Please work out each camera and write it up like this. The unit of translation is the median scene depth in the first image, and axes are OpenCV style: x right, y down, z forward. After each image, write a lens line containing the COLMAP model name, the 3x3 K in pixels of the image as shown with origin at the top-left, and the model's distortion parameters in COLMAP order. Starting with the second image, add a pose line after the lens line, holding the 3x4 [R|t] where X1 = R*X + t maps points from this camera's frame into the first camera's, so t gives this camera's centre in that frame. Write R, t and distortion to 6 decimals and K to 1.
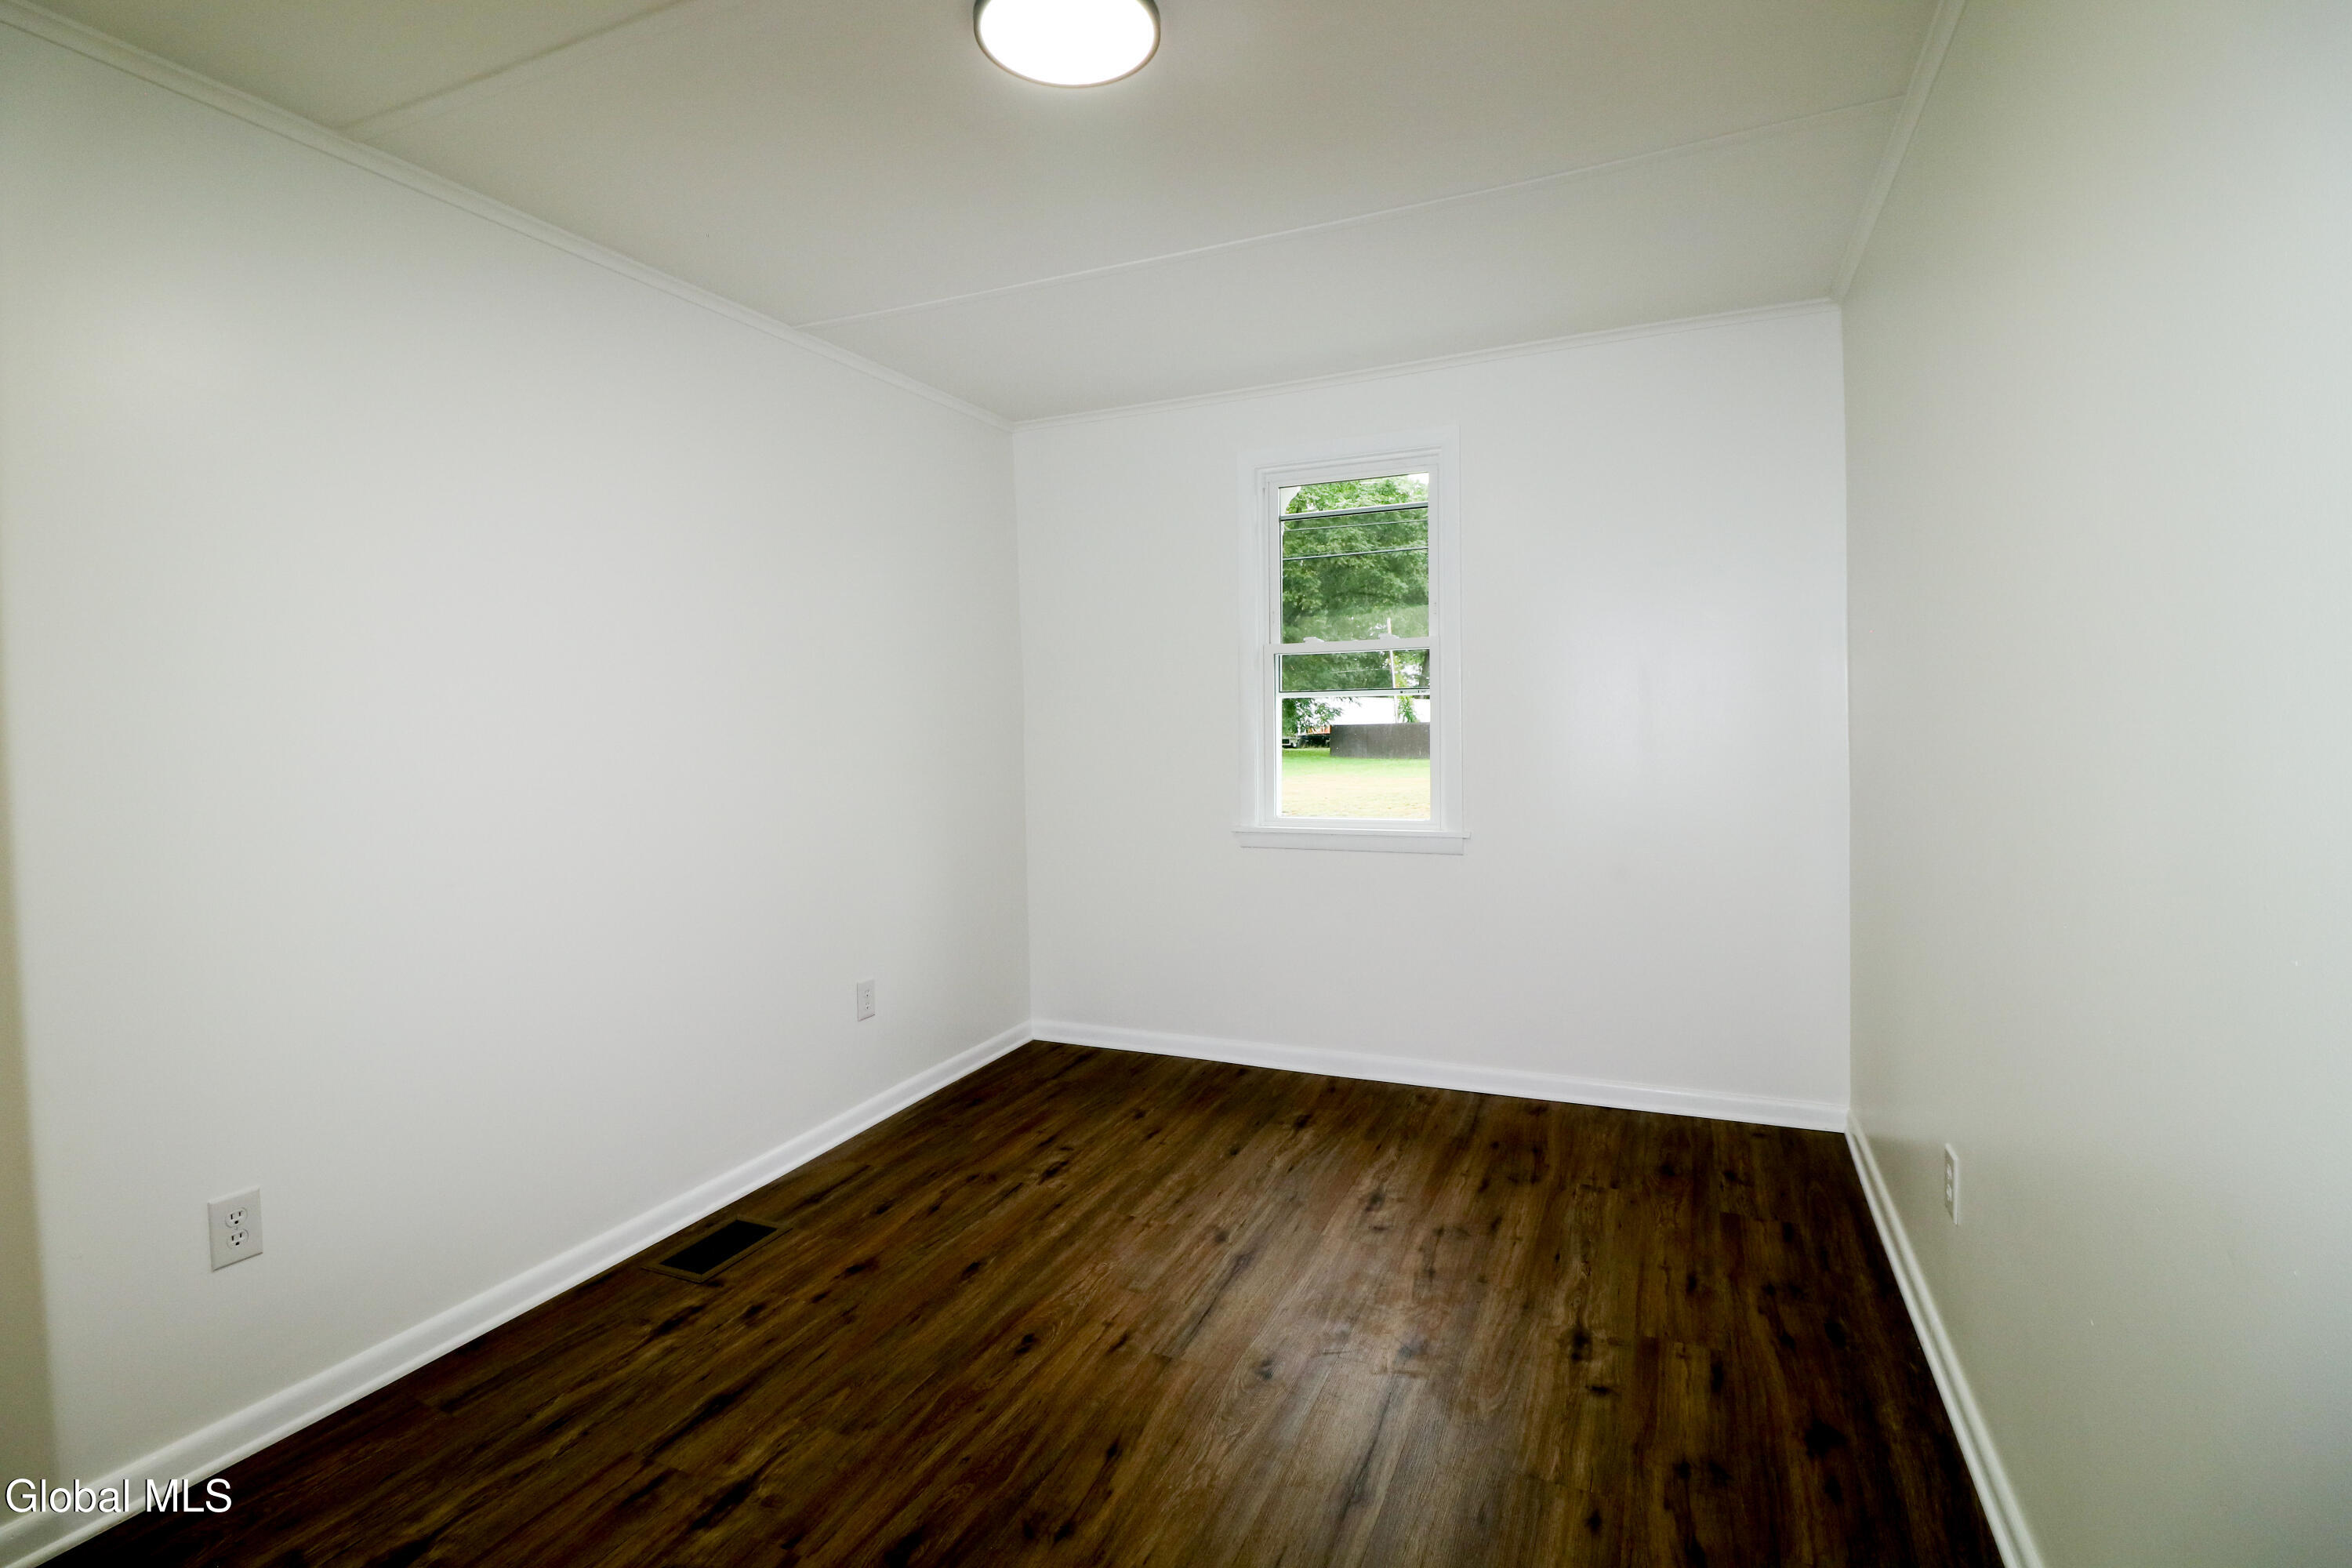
lens RADIAL K [[1086.1, 0, 1177.5], [0, 1086.1, 755.4], [0, 0, 1]] dist [0.000017, -0.015215]
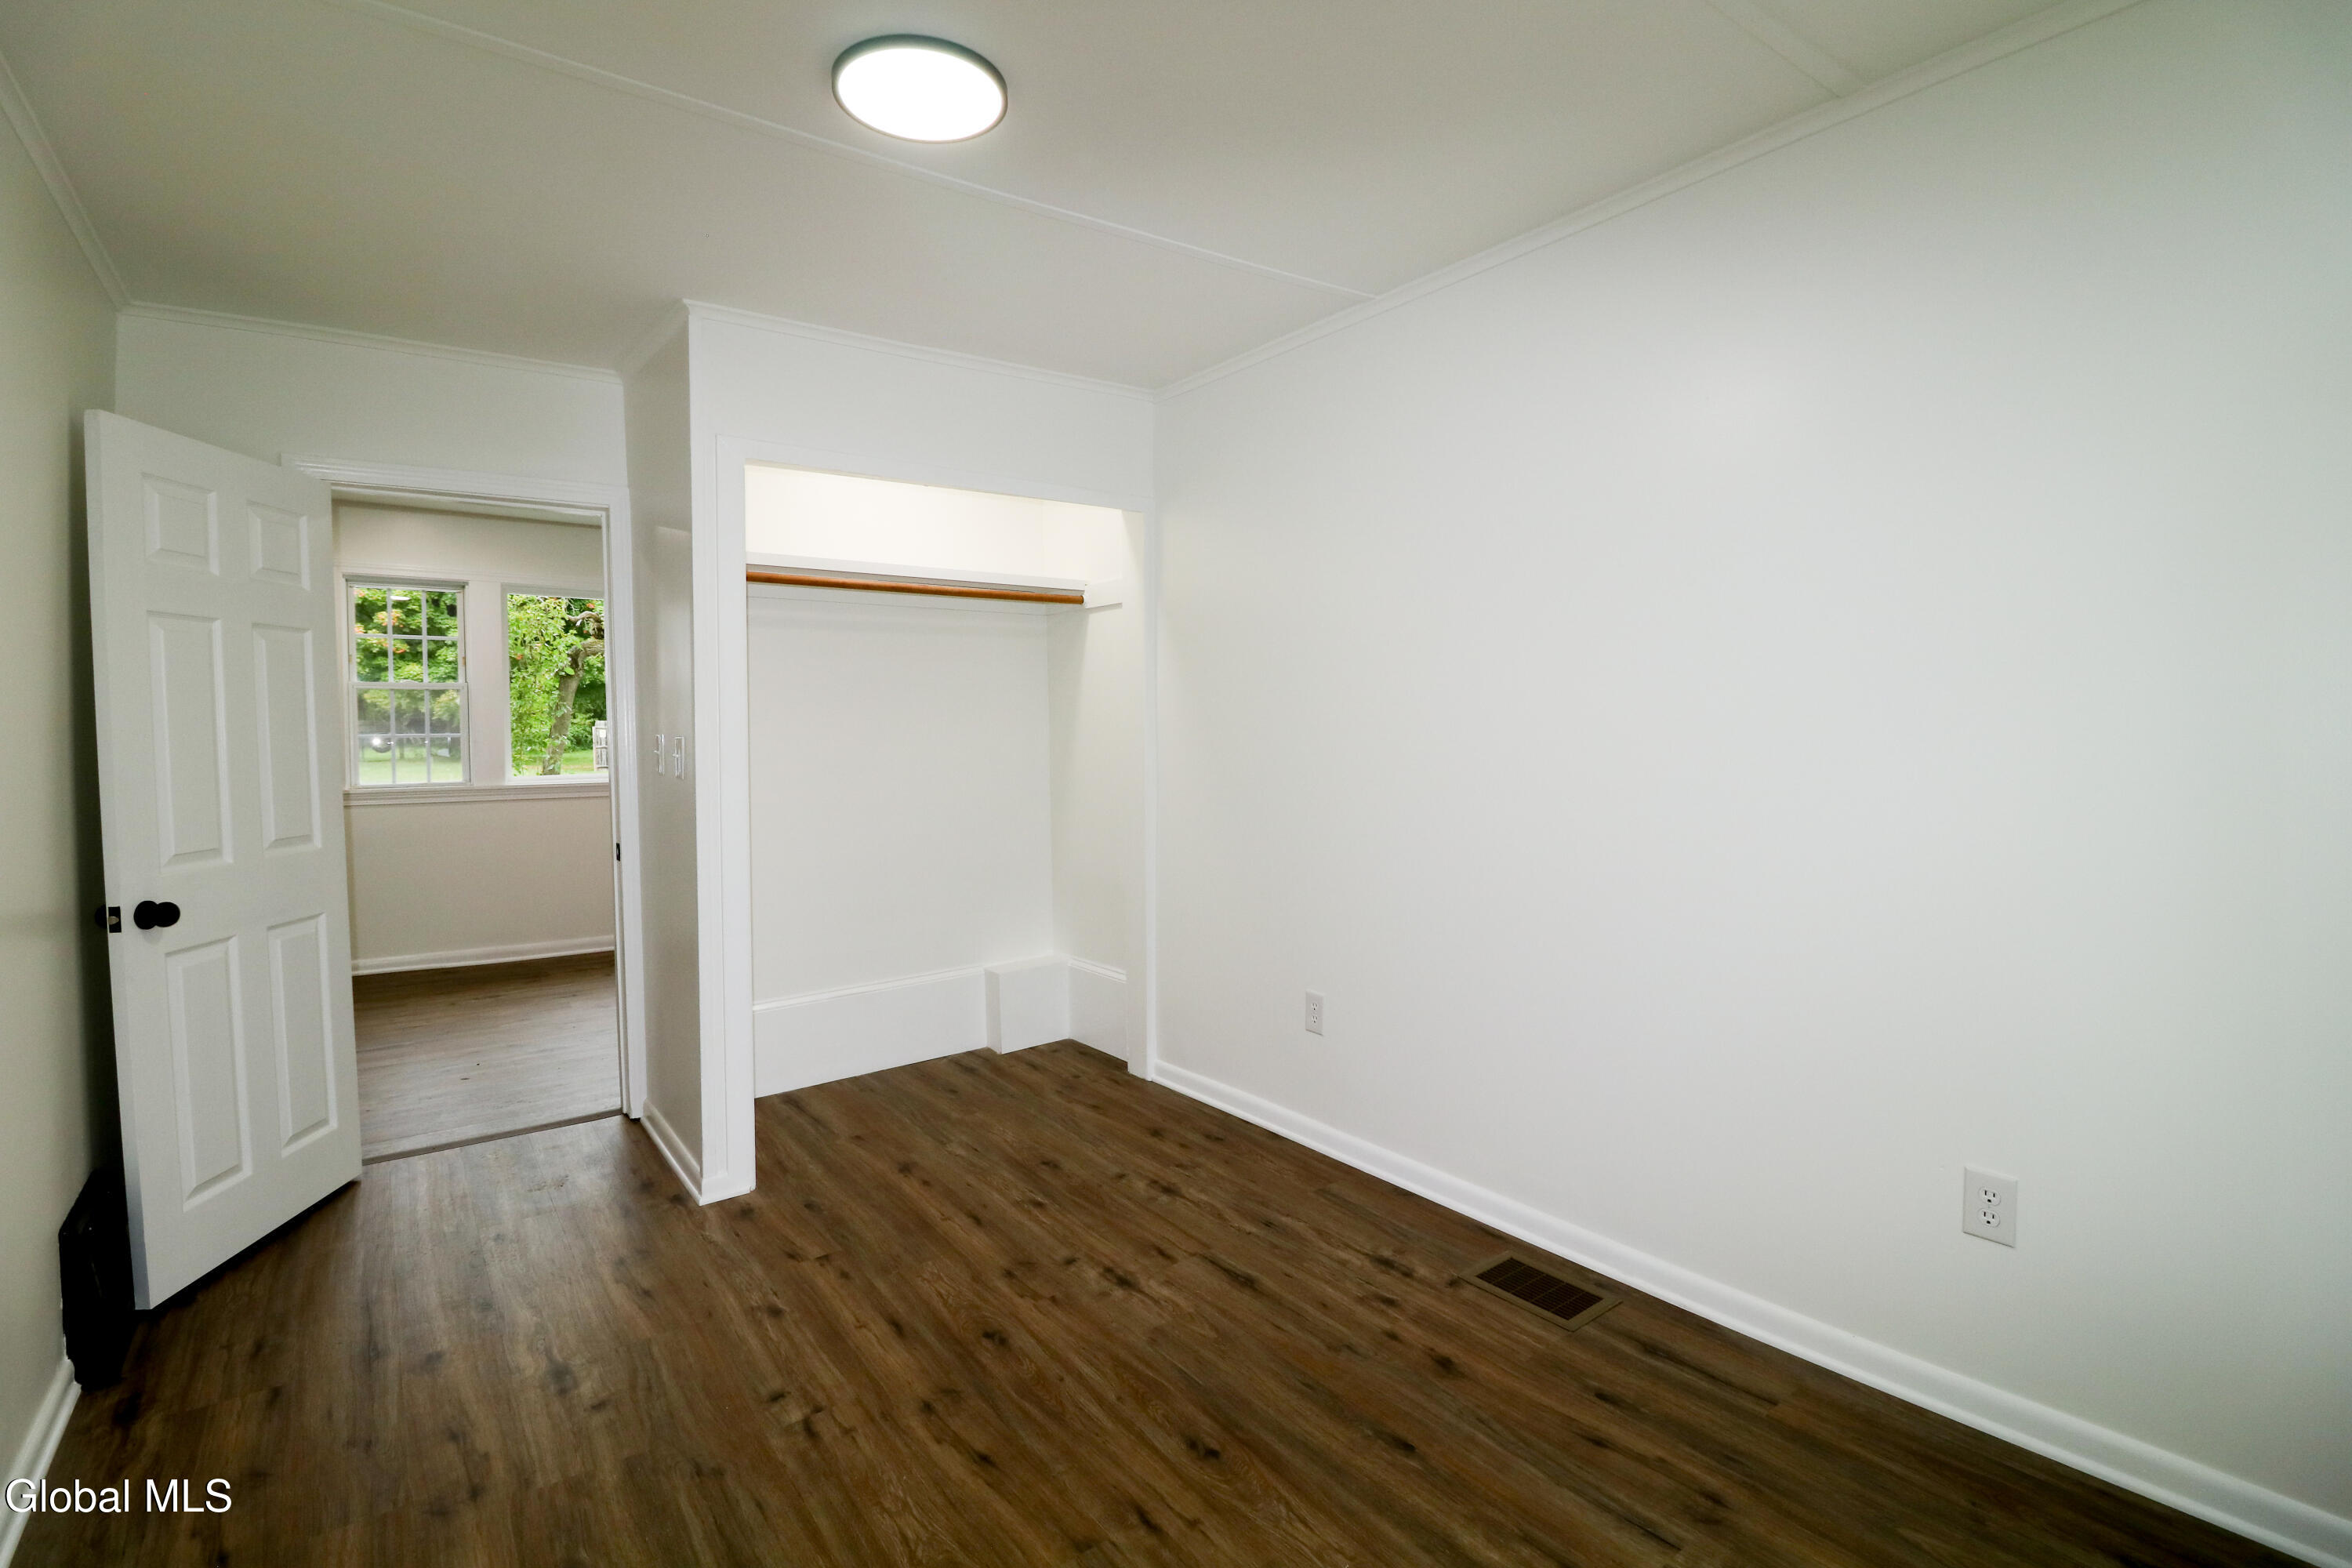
lens RADIAL K [[1086.1, 0, 1177.5], [0, 1086.1, 755.4], [0, 0, 1]] dist [0.000017, -0.015215]
pose [[-0.485035, 0.056217, -0.872686, 0.550164], [-0.003422, 0.997802, 0.066178, -0.058803], [0.874488, 0.035085, -0.483776, 1.288156]]
